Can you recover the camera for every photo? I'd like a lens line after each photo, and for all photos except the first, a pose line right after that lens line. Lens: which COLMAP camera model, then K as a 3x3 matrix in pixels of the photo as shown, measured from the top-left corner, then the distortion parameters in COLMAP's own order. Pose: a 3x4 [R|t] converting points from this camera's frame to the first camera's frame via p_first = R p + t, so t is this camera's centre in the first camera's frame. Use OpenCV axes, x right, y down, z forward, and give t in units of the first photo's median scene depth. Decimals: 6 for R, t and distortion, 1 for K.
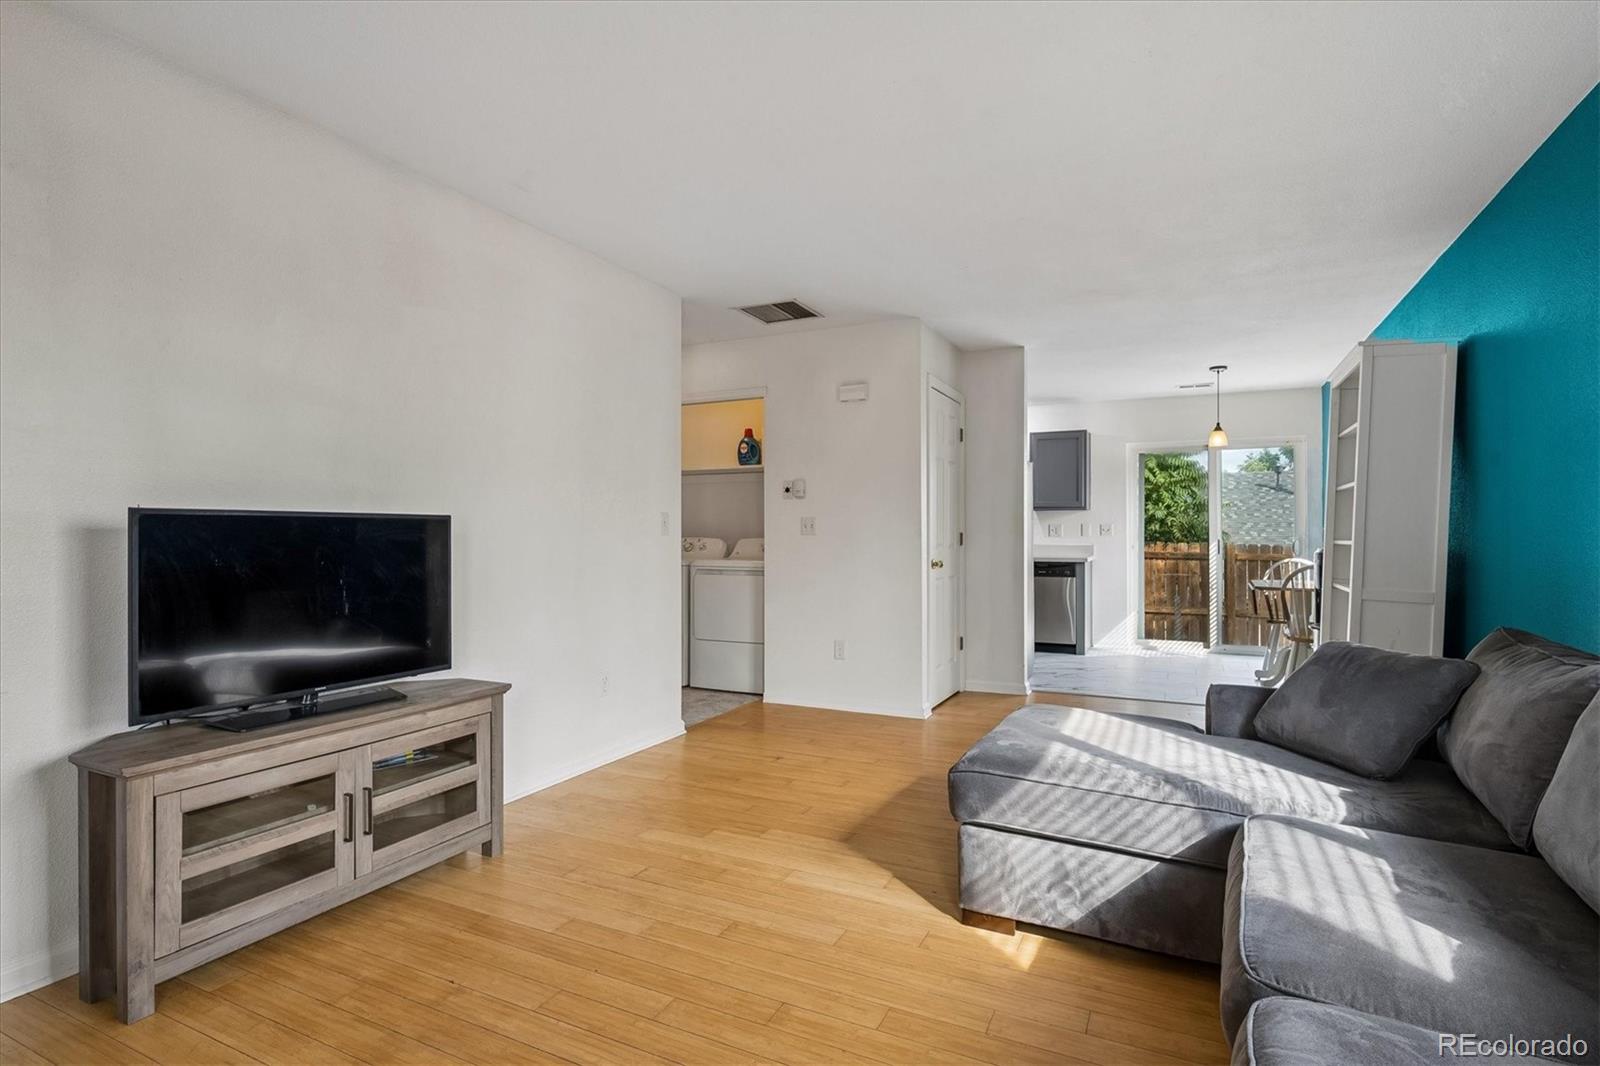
lens RADIAL K [[786.6, 0, 807.2], [0, 786.6, 534.4], [0, 0, 1]] dist [0.000224, 0.000359]
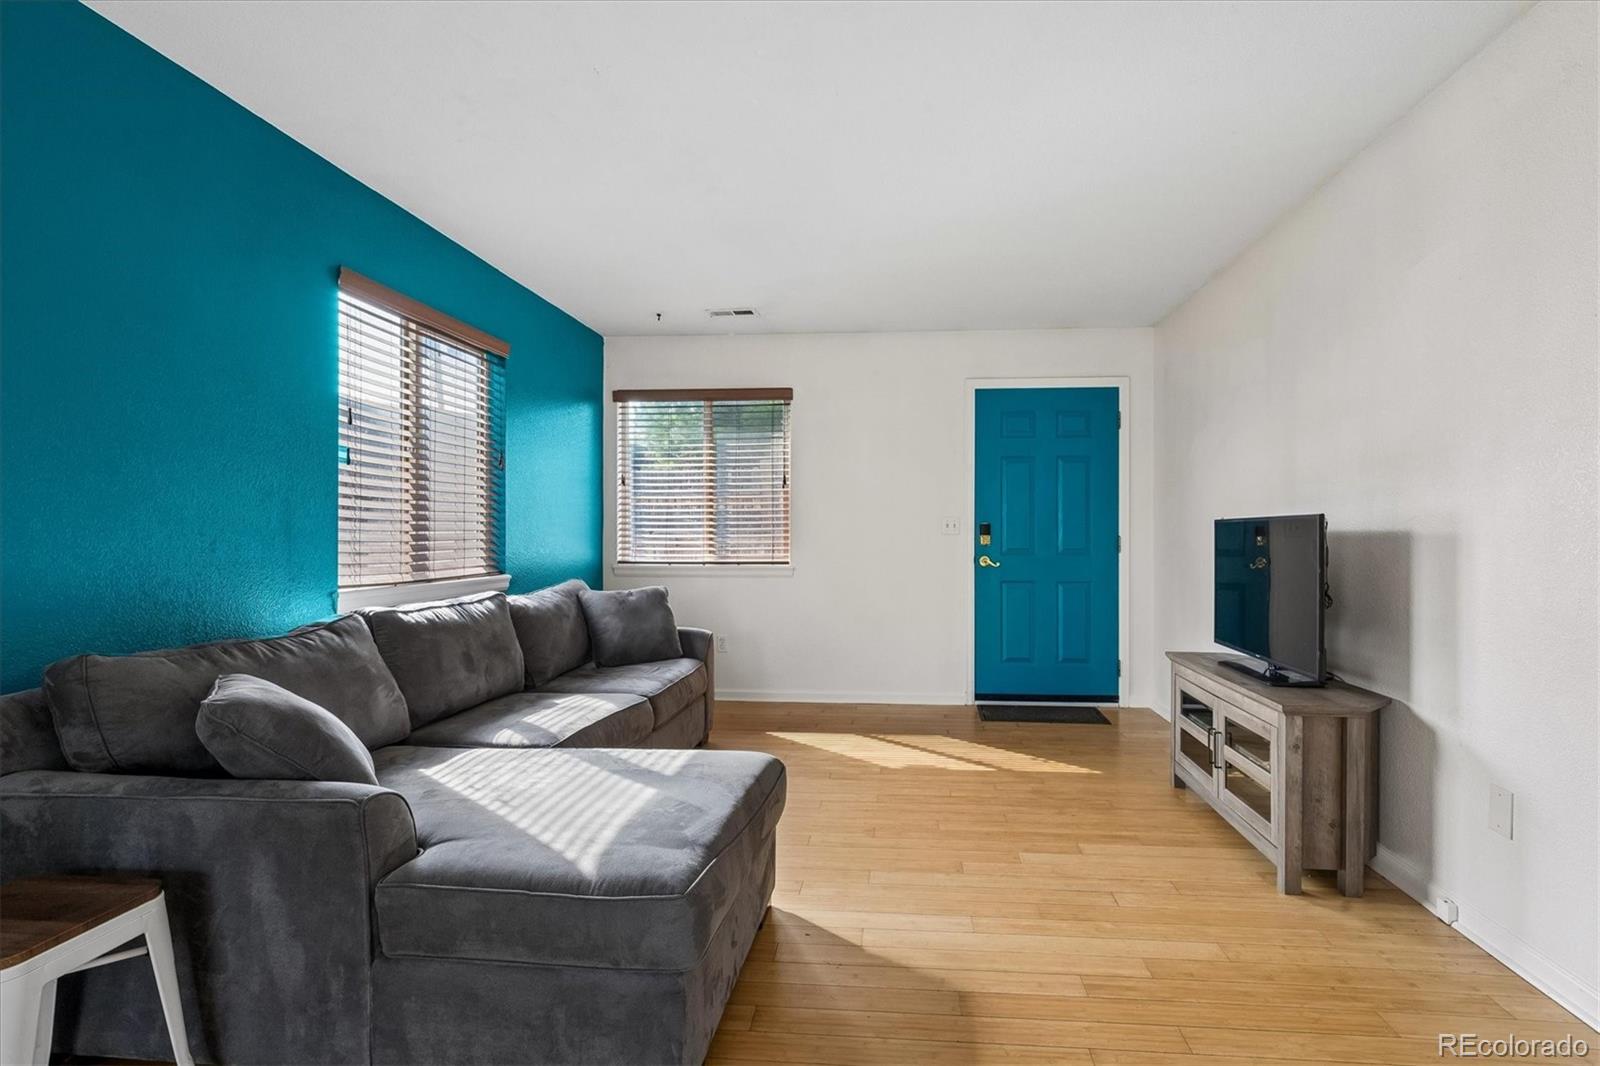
lens RADIAL K [[786.6, 0, 807.2], [0, 786.6, 534.4], [0, 0, 1]] dist [0.000224, 0.000359]
pose [[-0.948535, -0.002401, -0.316662, 0.494279], [-0.001430, 0.999994, -0.003298, 0.005836], [0.316668, -0.002675, -0.948533, 2.048369]]
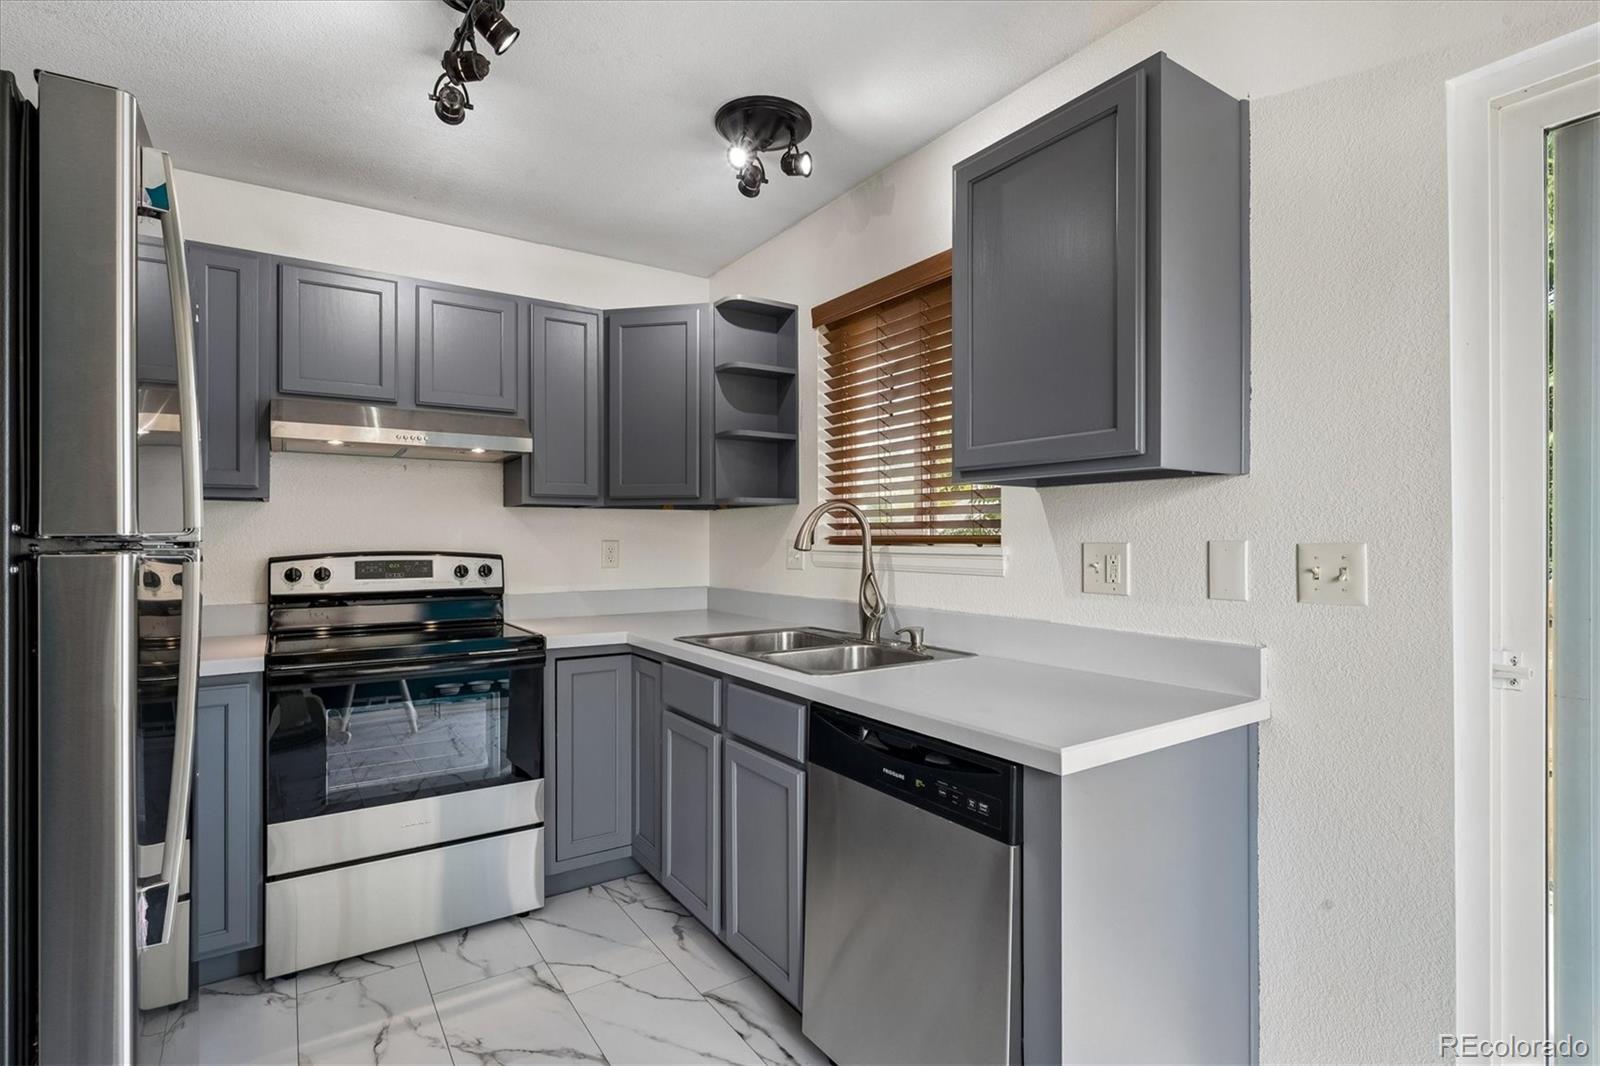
lens RADIAL K [[773.5, 0, 802.8], [0, 773.5, 535.9], [0, 0, 1]] dist [0.000505, 0.000413]
pose [[0.868225, 0.002651, -0.496163, 1.392532], [-0.002728, 0.999996, 0.000569, -0.058488], [0.496163, 0.000860, 0.868229, 2.942876]]
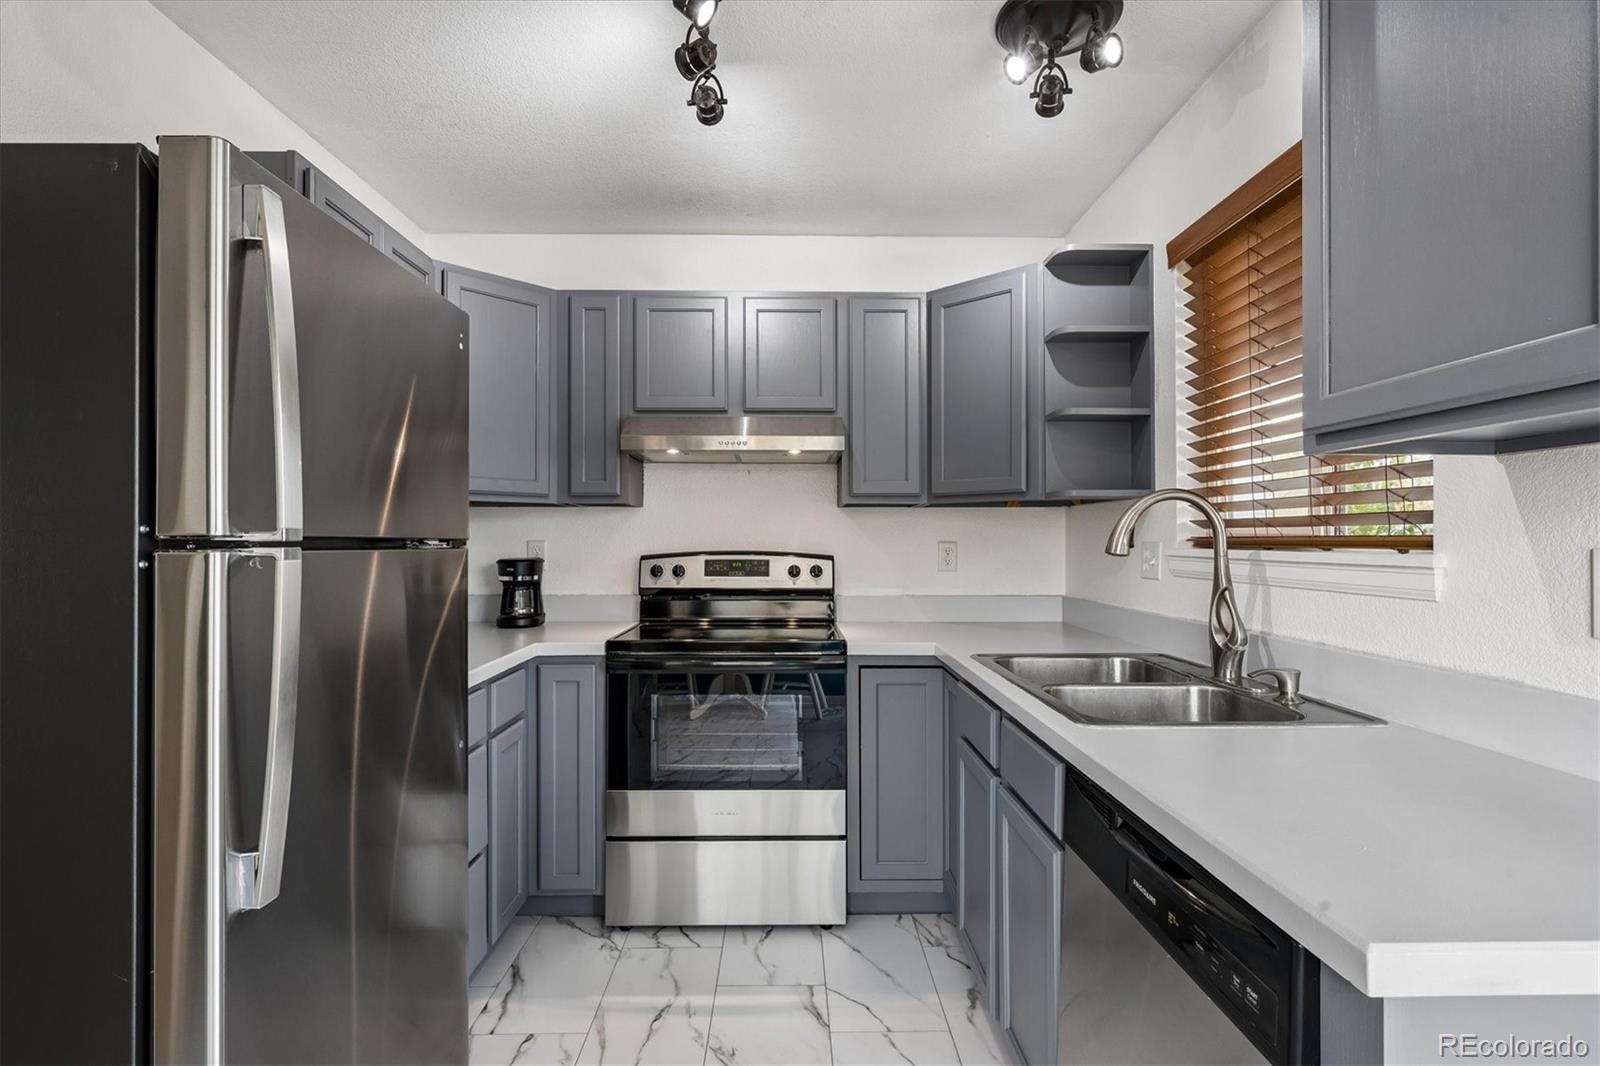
lens RADIAL K [[773.5, 0, 802.8], [0, 773.5, 535.9], [0, 0, 1]] dist [0.000505, 0.000413]
pose [[0.460169, 0.001552, -0.887830, 1.444050], [-0.002021, 0.999998, 0.000700, -0.058312], [0.887829, 0.001472, 0.460171, 3.228983]]
